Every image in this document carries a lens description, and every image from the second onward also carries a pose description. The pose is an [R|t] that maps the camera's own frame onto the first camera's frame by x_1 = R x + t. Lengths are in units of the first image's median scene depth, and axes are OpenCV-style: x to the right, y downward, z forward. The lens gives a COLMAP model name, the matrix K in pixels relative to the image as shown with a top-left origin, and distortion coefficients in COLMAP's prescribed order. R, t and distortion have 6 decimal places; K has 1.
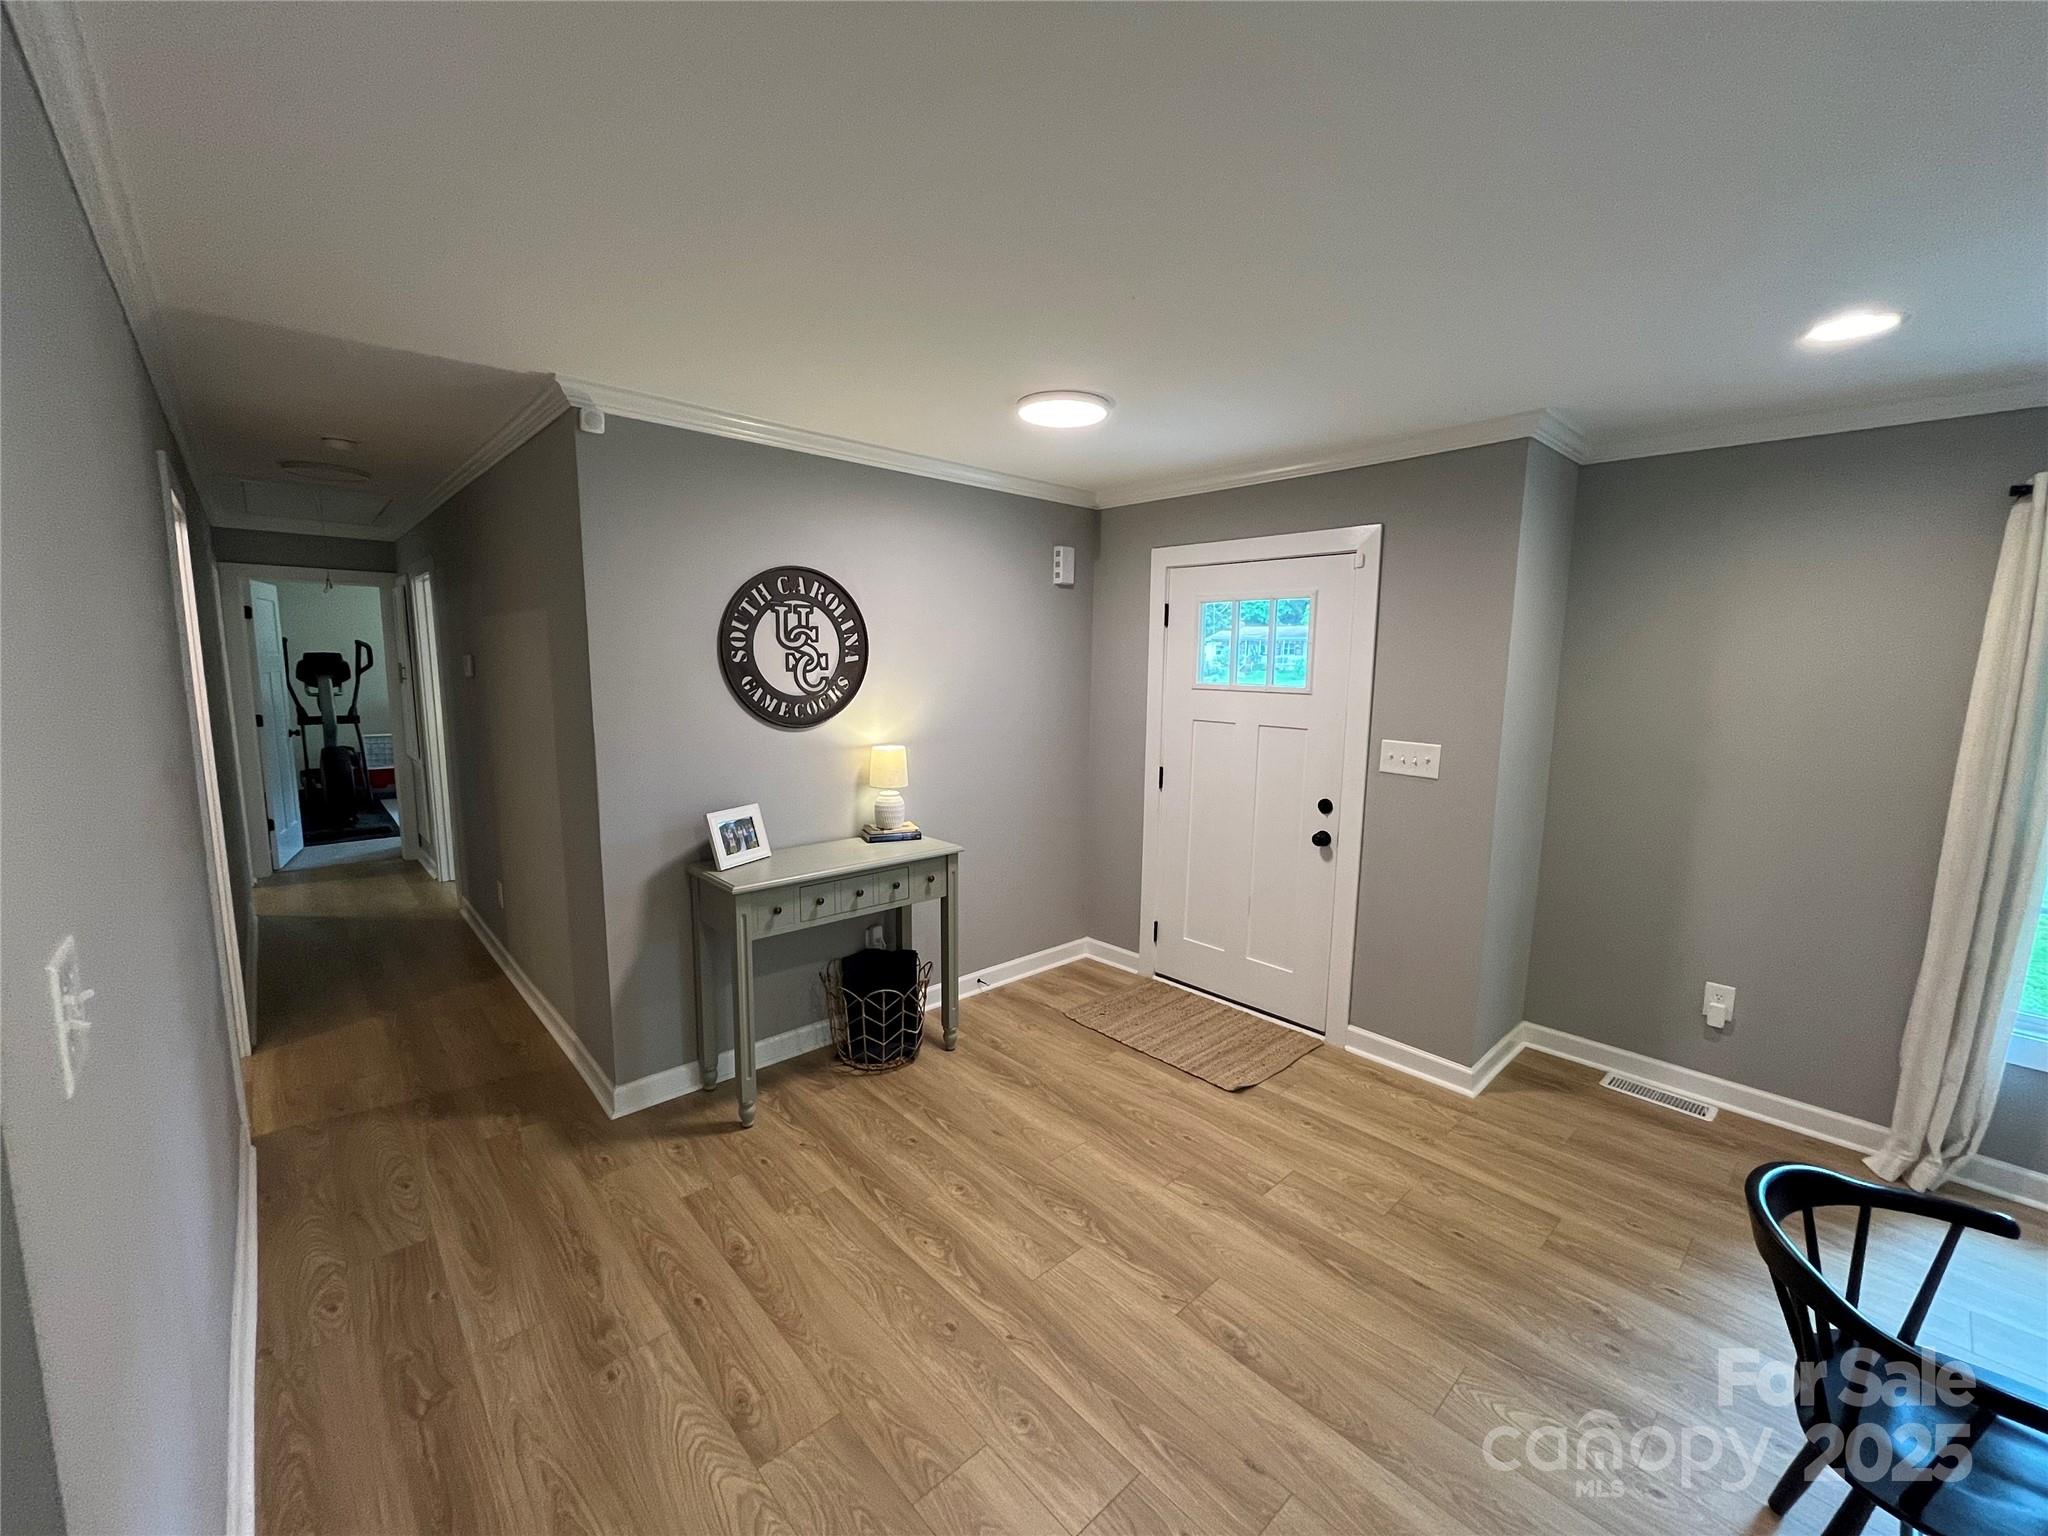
lens RADIAL K [[817.8, 0, 1004.4], [0, 817.8, 770.8], [0, 0, 1]] dist [-0.001310, -0.000366]
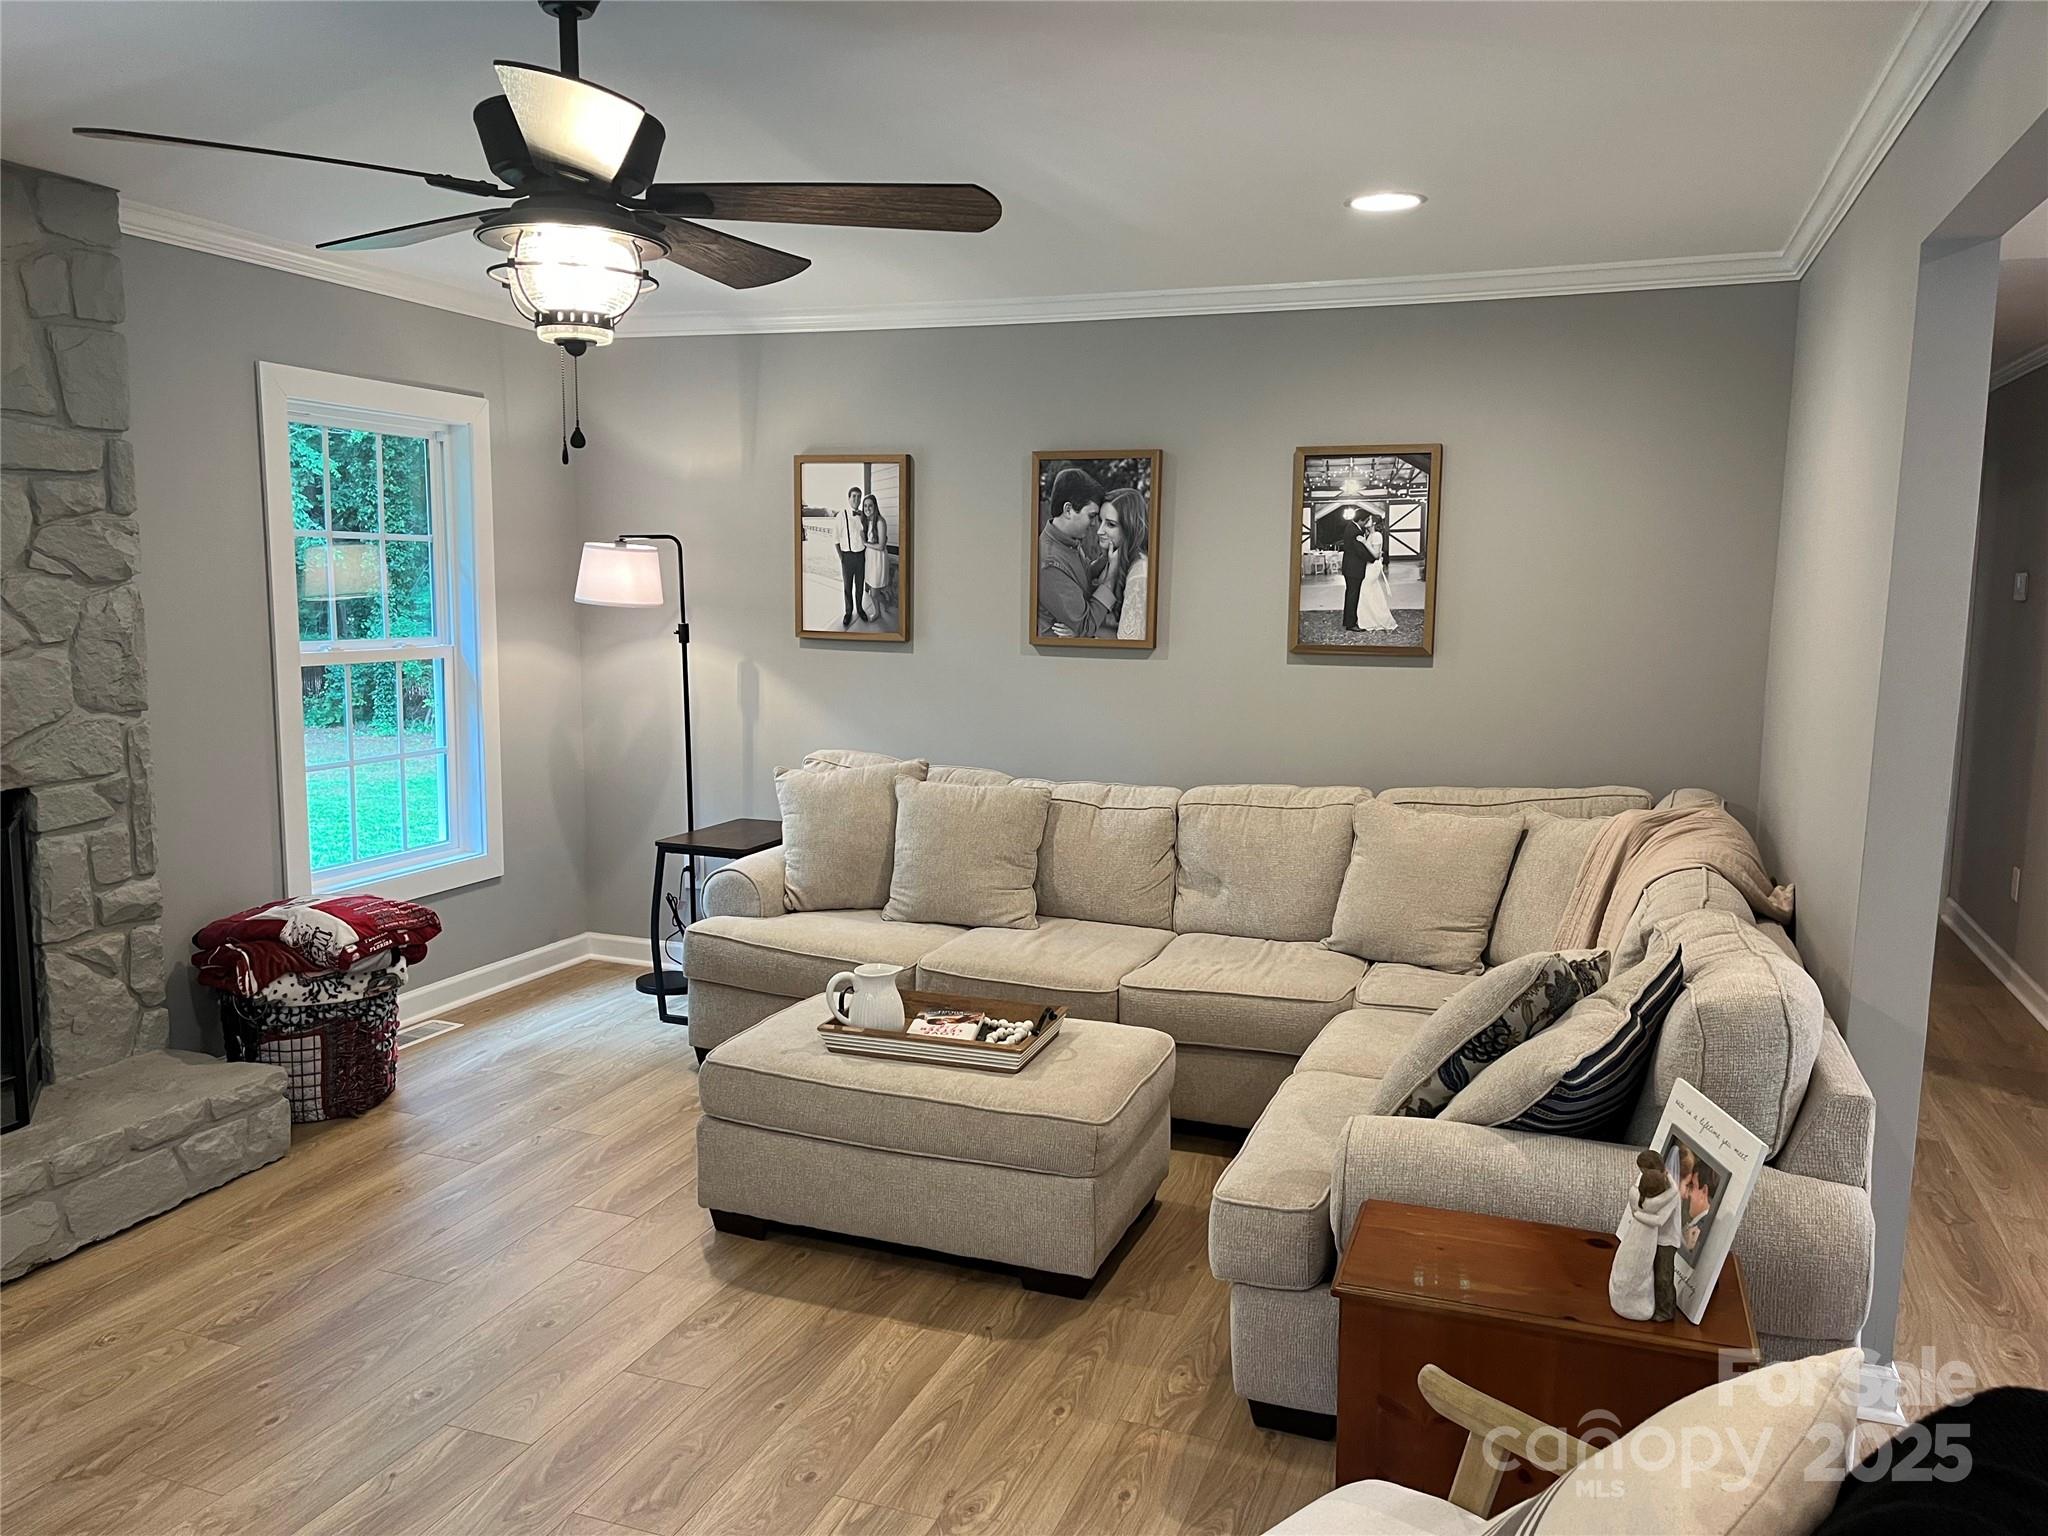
lens RADIAL K [[1540.5, 0, 1008.6], [0, 1540.5, 778.8], [0, 0, 1]] dist [0.082062, -0.116327]
pose [[0.460950, 0.111403, -0.880406, 0.287366], [-0.126441, 0.990212, 0.059098, 0.109617], [0.878372, 0.084078, 0.470524, -0.663908]]
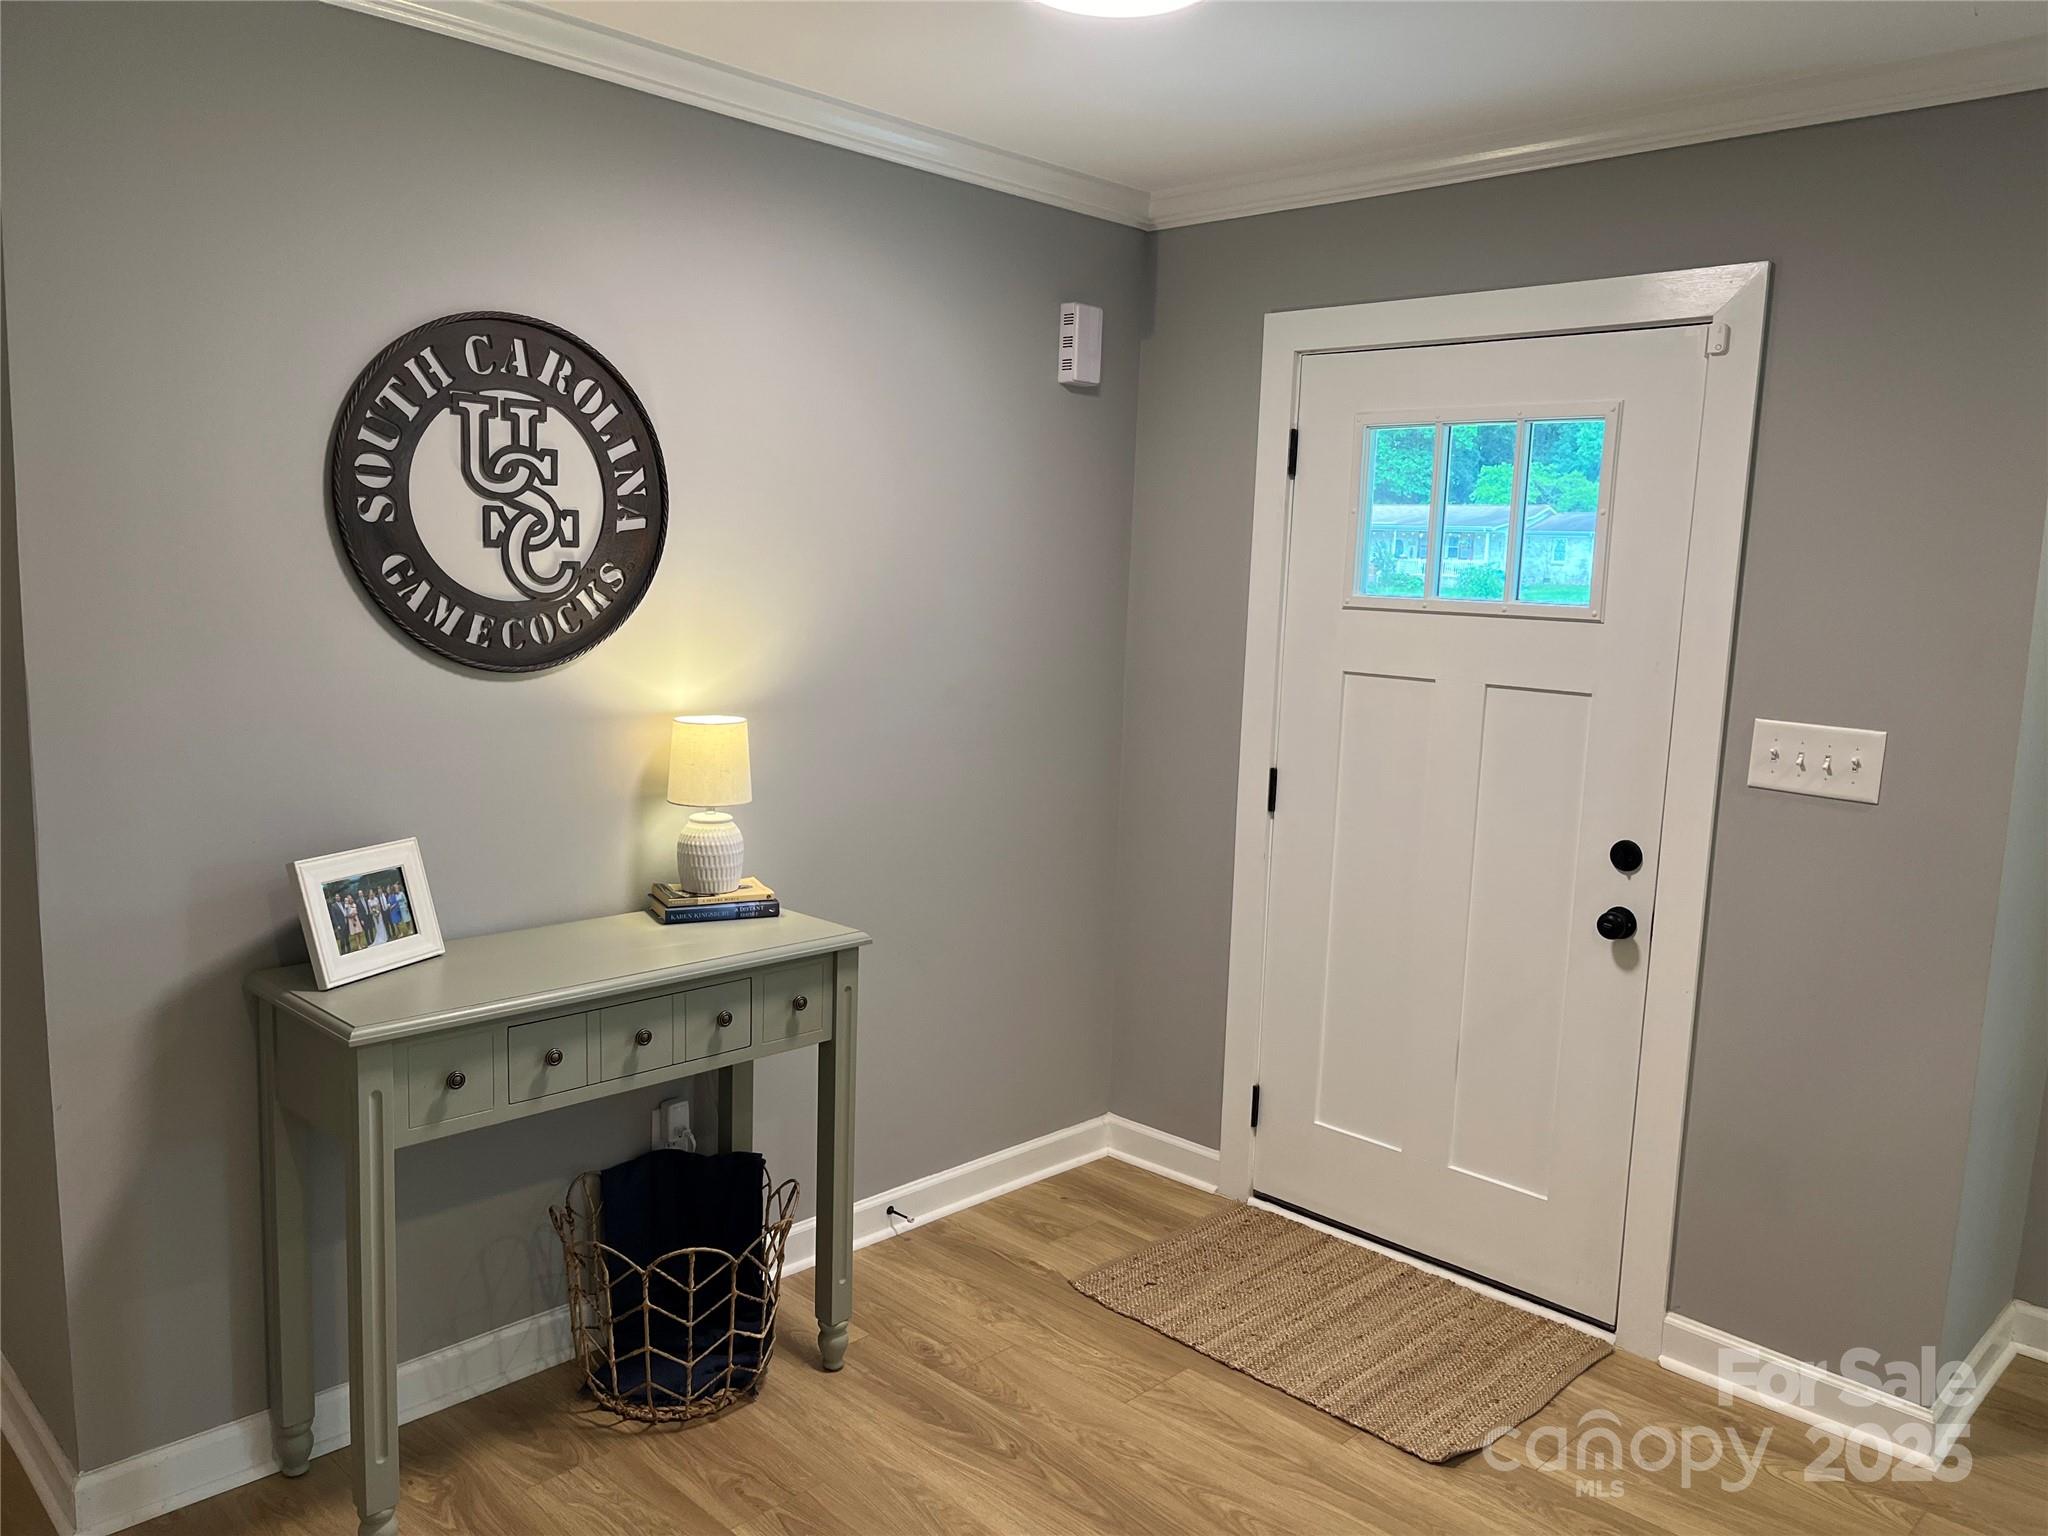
lens RADIAL K [[1540.5, 0, 1008.6], [0, 1540.5, 778.8], [0, 0, 1]] dist [0.082062, -0.116327]
pose [[0.997949, 0.014400, 0.062379, -0.027379], [-0.014878, 0.999863, 0.007208, -0.003187], [-0.062267, -0.008122, 0.998027, 0.116305]]
